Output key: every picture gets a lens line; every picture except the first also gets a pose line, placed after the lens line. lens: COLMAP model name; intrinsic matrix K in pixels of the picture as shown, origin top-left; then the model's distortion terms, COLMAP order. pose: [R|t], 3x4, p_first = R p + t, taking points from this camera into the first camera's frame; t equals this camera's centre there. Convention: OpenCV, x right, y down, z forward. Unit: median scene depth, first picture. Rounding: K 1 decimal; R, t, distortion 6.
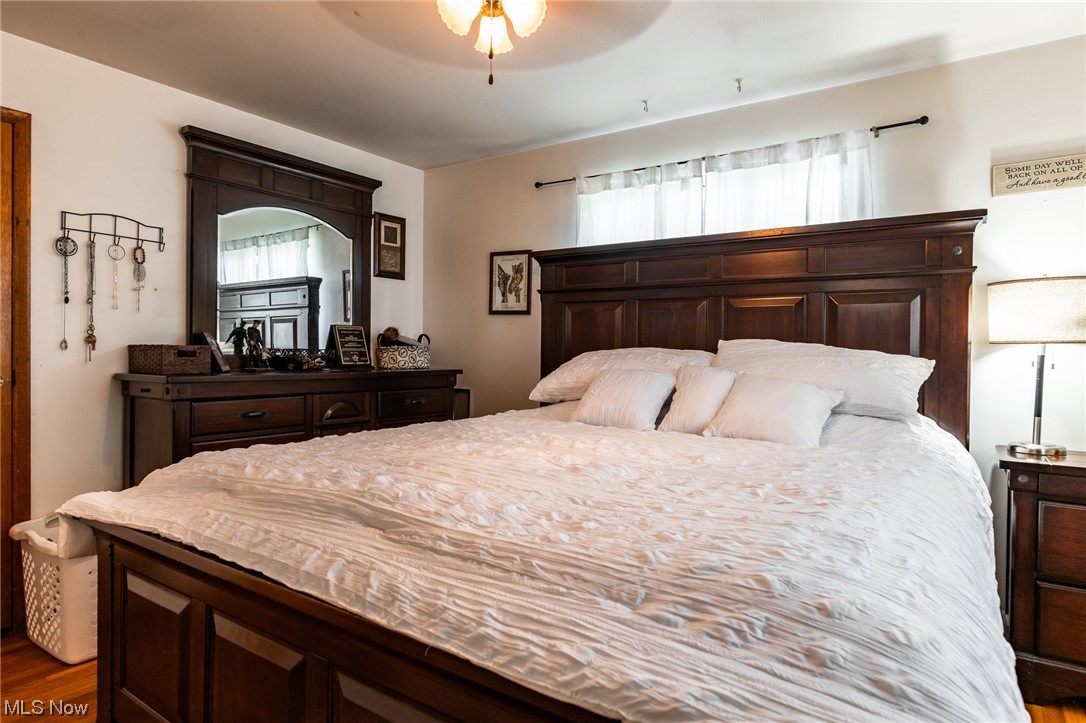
lens RADIAL K [[629.6, 0, 546.2], [0, 629.6, 358.9], [0, 0, 1]] dist [-0.004888, 0.001631]
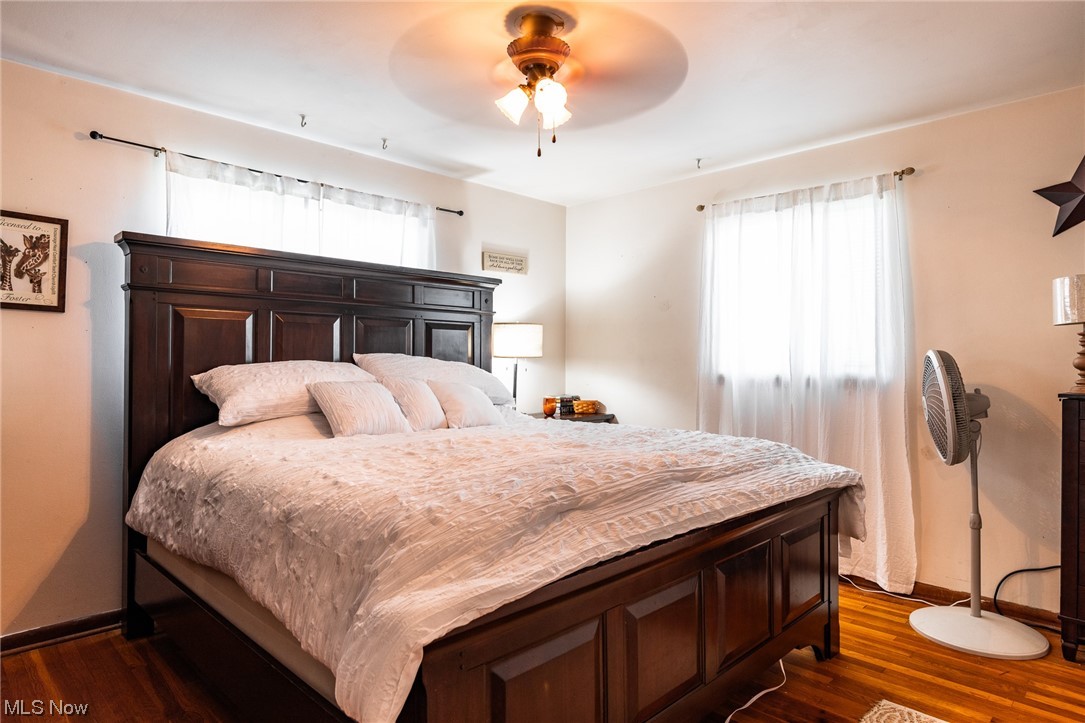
lens RADIAL K [[629.0, 0, 546.0], [0, 629.0, 357.6], [0, 0, 1]] dist [-0.004888, 0.001631]
pose [[0.185486, 0.006462, 0.982626, -0.756998], [0.021143, 0.999721, -0.010565, -0.003949], [-0.982419, 0.022736, 0.185297, 0.446671]]
